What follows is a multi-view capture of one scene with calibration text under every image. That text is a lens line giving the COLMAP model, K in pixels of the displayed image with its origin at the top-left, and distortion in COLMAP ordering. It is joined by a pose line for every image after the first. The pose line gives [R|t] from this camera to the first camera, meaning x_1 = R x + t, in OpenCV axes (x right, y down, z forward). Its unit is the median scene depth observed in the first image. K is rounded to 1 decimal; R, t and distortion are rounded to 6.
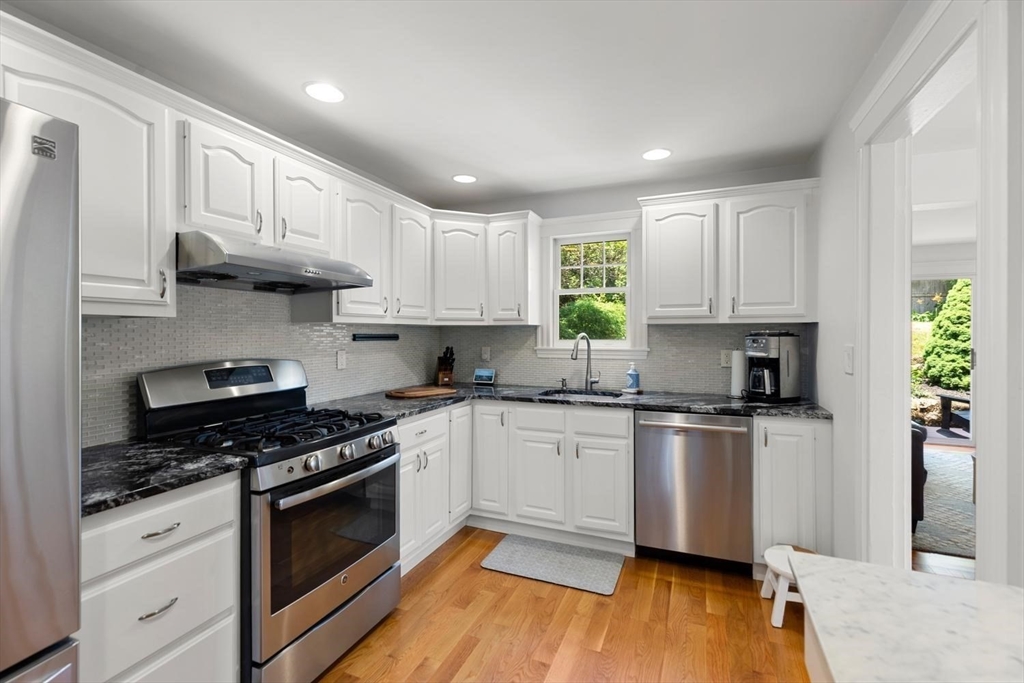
lens RADIAL K [[467.0, 0, 513.8], [0, 467.0, 337.8], [0, 0, 1]] dist [0.014996, -0.000049]
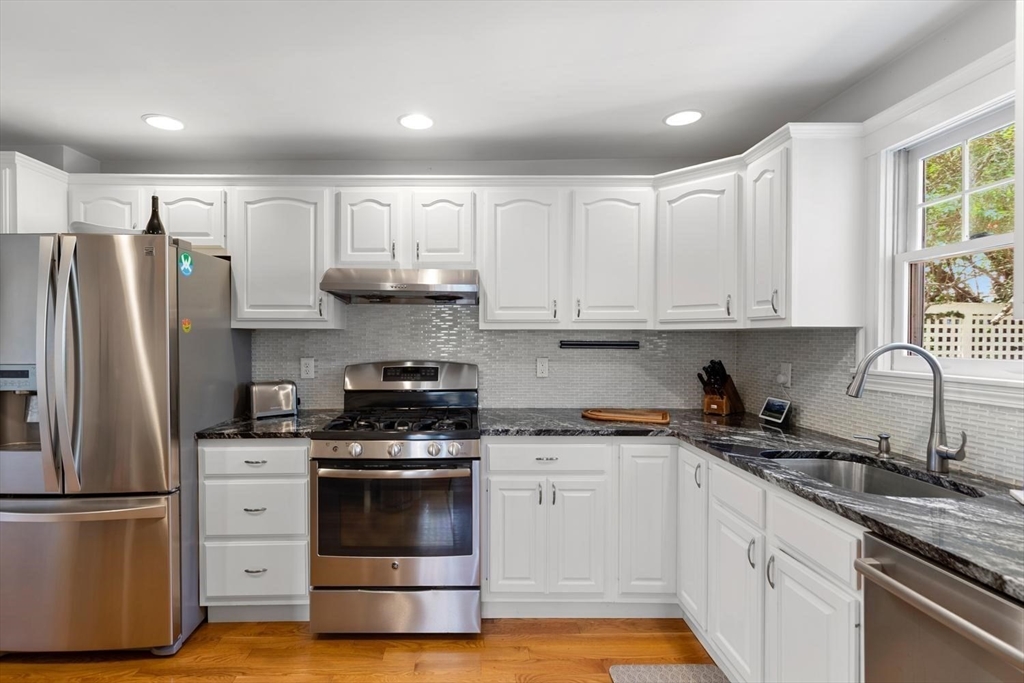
lens RADIAL K [[500.6, 0, 512.0], [0, 500.6, 341.5], [0, 0, 1]] dist [0.017258, -0.000003]
pose [[0.378484, 0.007073, -0.925581, 0.555808], [-0.012528, 0.999918, 0.002518, -0.008372], [0.925523, 0.010643, 0.378542, 0.548408]]
